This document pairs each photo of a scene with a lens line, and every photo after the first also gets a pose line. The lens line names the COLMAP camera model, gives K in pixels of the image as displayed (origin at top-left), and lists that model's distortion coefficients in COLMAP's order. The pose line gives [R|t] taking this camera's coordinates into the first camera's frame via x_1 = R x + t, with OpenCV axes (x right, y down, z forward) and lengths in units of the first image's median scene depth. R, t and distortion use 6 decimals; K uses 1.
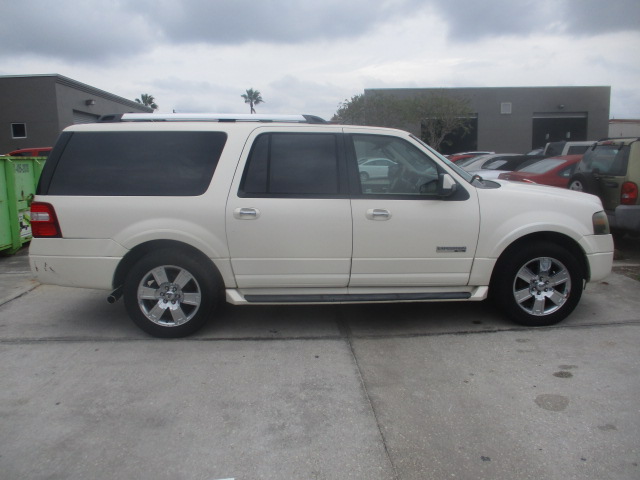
lens RADIAL K [[535.0, 0, 317.1], [0, 535.0, 244.7], [0, 0, 1]] dist [-0.027984, -0.001789]
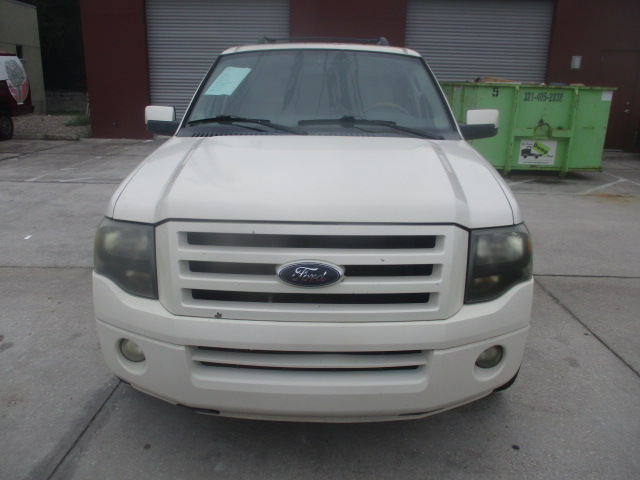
lens RADIAL K [[535.0, 0, 317.2], [0, 535.0, 237.2], [0, 0, 1]] dist [-0.027984, -0.001789]
pose [[-0.087013, 0.282278, -0.955378, 0.951652], [-0.178843, 0.939009, 0.293730, -0.207577], [0.980022, 0.196421, -0.031222, 1.203838]]
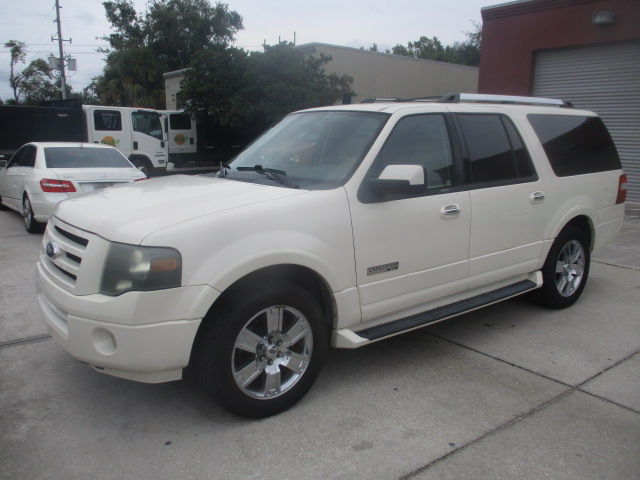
lens RADIAL K [[535.0, 0, 316.9], [0, 535.0, 241.9], [0, 0, 1]] dist [-0.027984, -0.001789]
pose [[-0.831082, 0.112444, -0.544665, 0.678592], [-0.092217, 0.937930, 0.334341, -0.324165], [0.548452, 0.328092, -0.769127, 1.861313]]
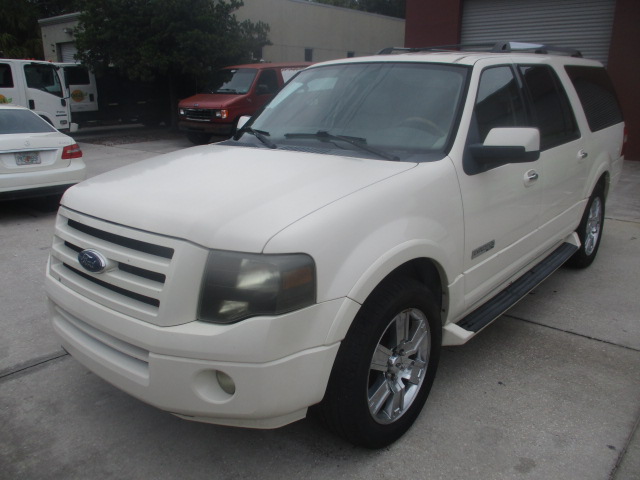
lens RADIAL K [[535.0, 0, 316.2], [0, 535.0, 241.0], [0, 0, 1]] dist [-0.027984, -0.001789]
pose [[-0.698576, 0.211799, -0.683472, 0.773629], [-0.107580, 0.913242, 0.392959, -0.289890], [0.707403, 0.348039, -0.615183, 1.610889]]
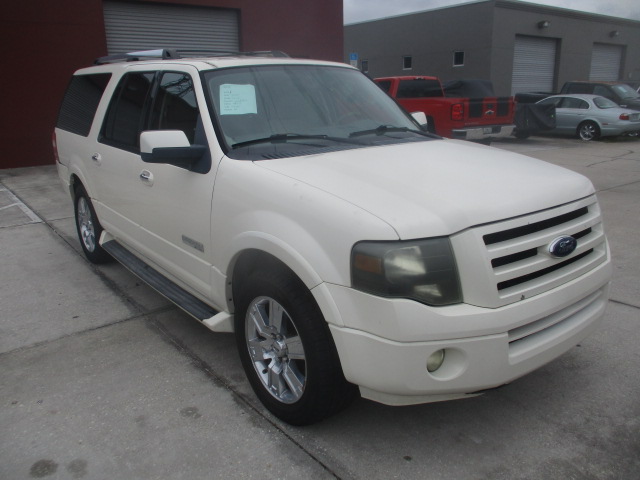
lens RADIAL K [[535.0, 0, 318.0], [0, 535.0, 241.9], [0, 0, 1]] dist [-0.027984, -0.001789]
pose [[0.554876, 0.229080, -0.799771, 0.861071], [-0.123278, 0.973369, 0.193274, -0.140725], [0.822748, -0.008649, 0.568340, 0.728876]]
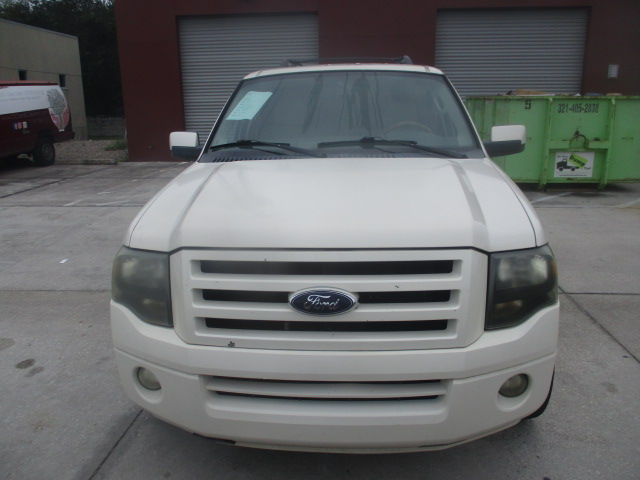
lens RADIAL K [[535.0, 0, 316.9], [0, 535.0, 236.0], [0, 0, 1]] dist [-0.027984, -0.001789]
pose [[-0.147898, 0.252458, -0.956238, 0.941714], [-0.143693, 0.951126, 0.273333, -0.215220], [0.978508, 0.177831, -0.104393, 1.218872]]
